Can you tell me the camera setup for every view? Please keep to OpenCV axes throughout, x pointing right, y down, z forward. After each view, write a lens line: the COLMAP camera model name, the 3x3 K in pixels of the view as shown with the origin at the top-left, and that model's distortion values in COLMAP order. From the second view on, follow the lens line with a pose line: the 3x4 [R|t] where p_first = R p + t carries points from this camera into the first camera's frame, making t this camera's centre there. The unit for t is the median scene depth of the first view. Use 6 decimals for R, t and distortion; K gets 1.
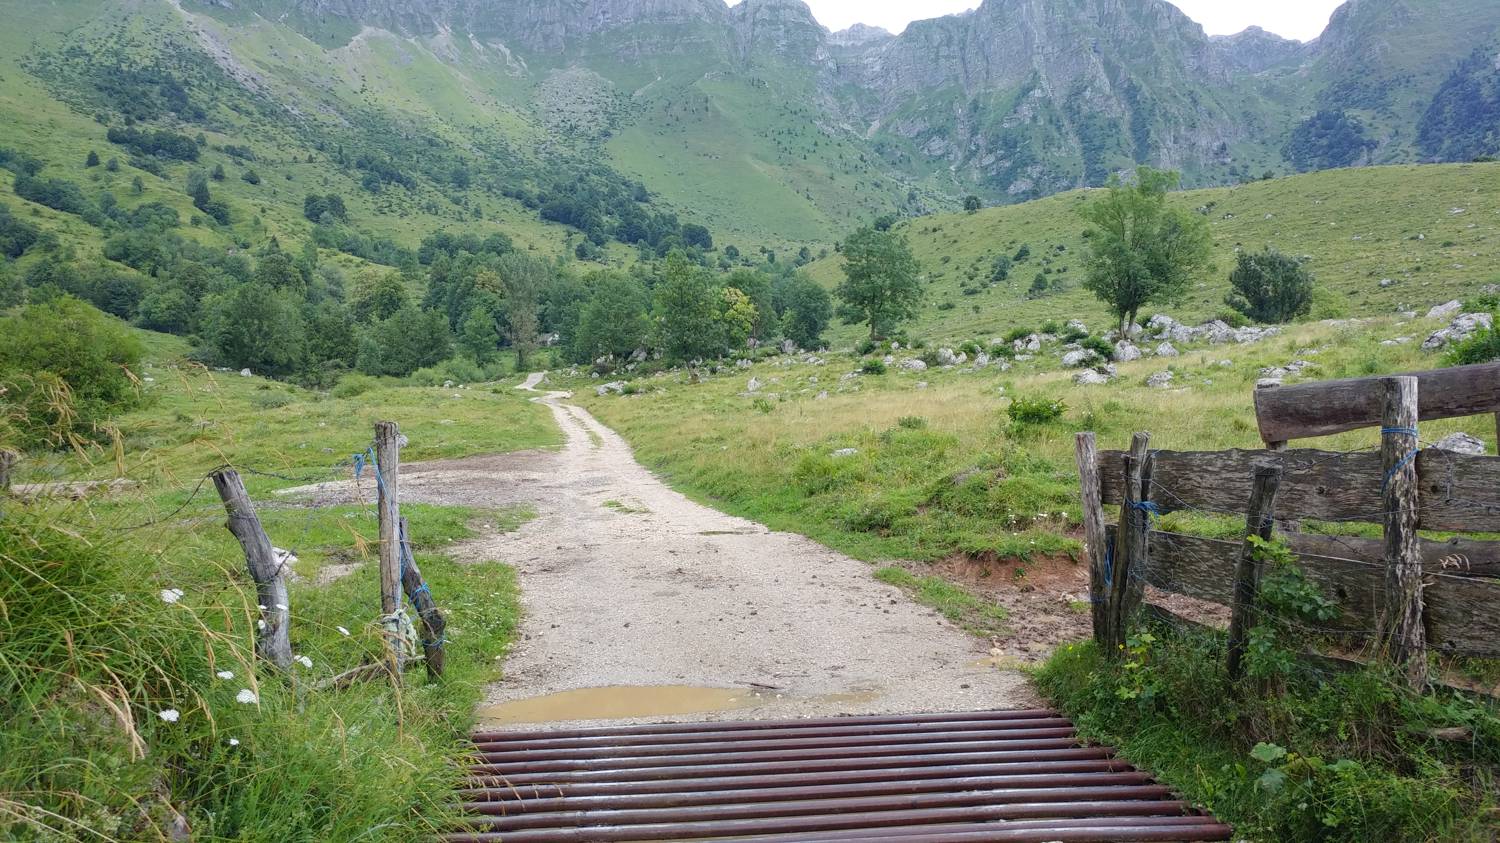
lens RADIAL K [[1086.1, 0, 758.9], [0, 1086.1, 421.8], [0, 0, 1]] dist [-0.005062, 0.033411]
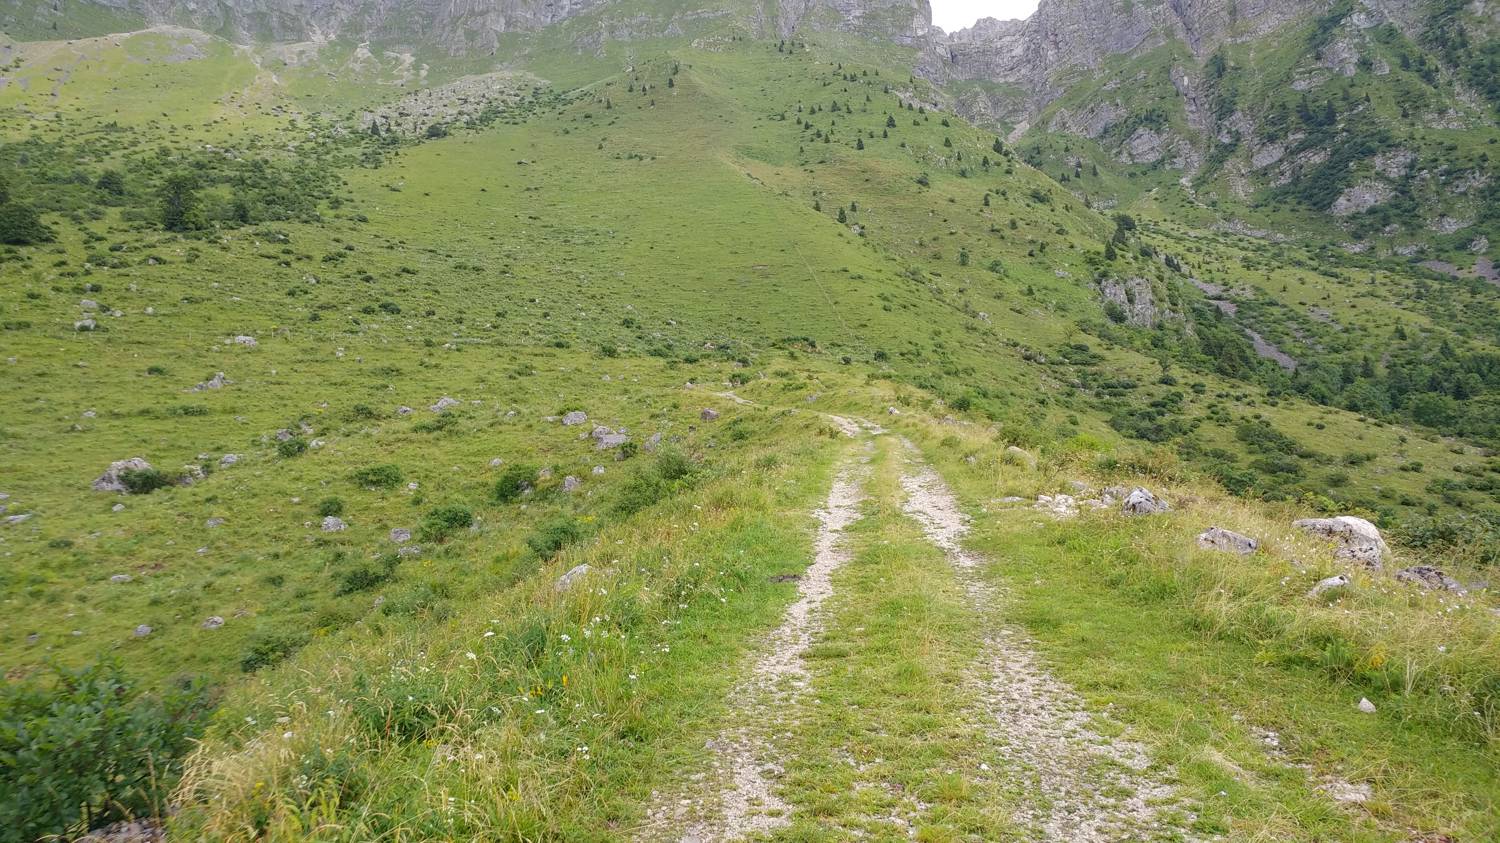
lens RADIAL K [[1086.1, 0, 746.5], [0, 1086.1, 441.4], [0, 0, 1]] dist [-0.005062, 0.033411]
pose [[0.989526, -0.033120, -0.140501, 0.054391], [0.022686, 0.996909, -0.075225, -0.098804], [0.142558, 0.071249, 0.987219, 0.588737]]
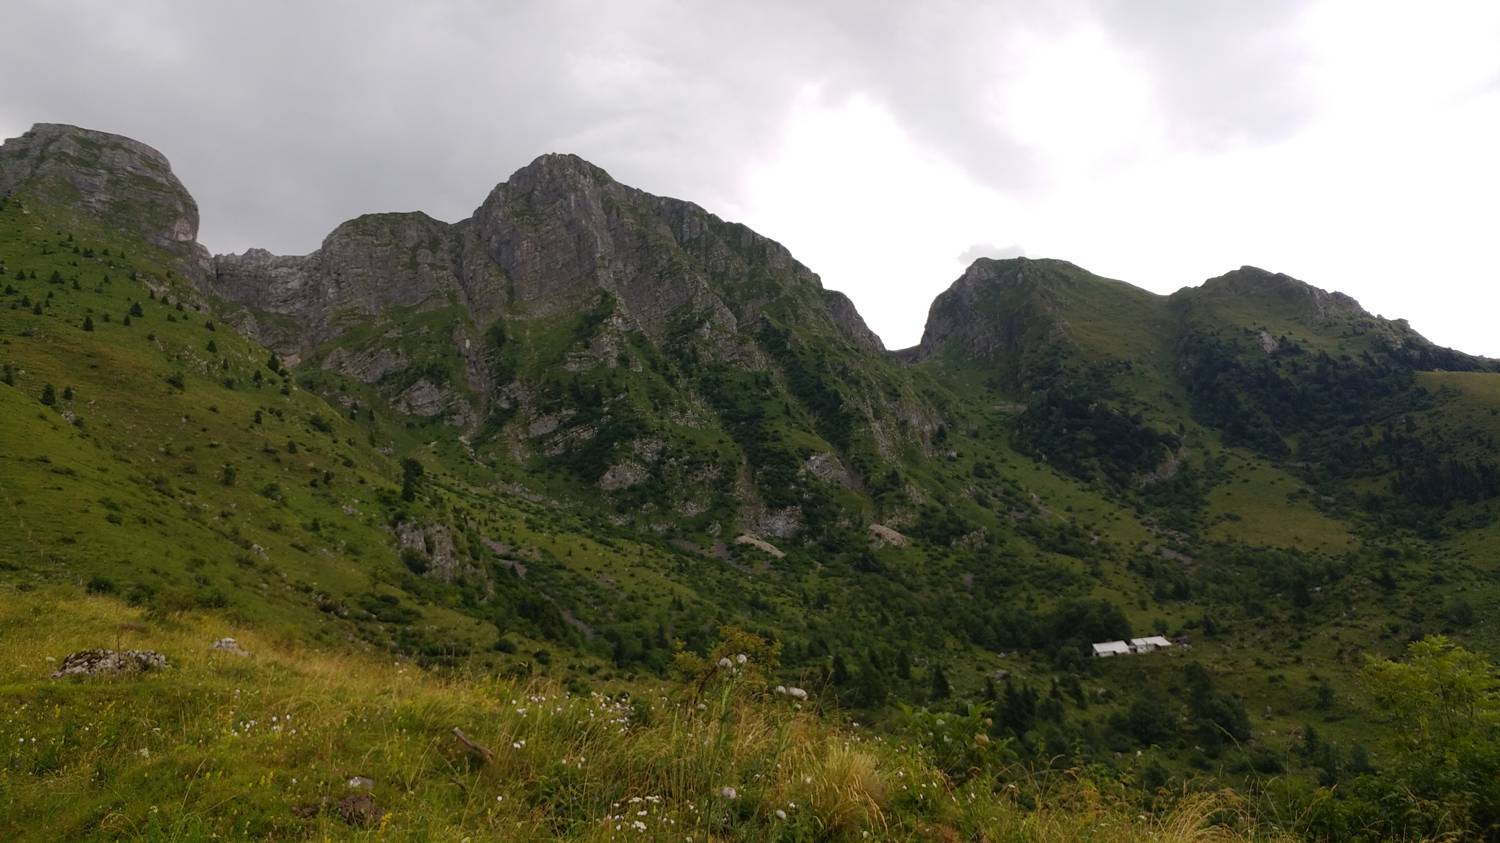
lens RADIAL K [[1086.1, 0, 762.5], [0, 1086.1, 424.6], [0, 0, 1]] dist [-0.005062, 0.033411]
pose [[0.855619, 0.090537, 0.509627, 0.051755], [0.072340, 0.954004, -0.290935, -0.105609], [-0.512527, 0.285796, 0.809714, 0.642021]]
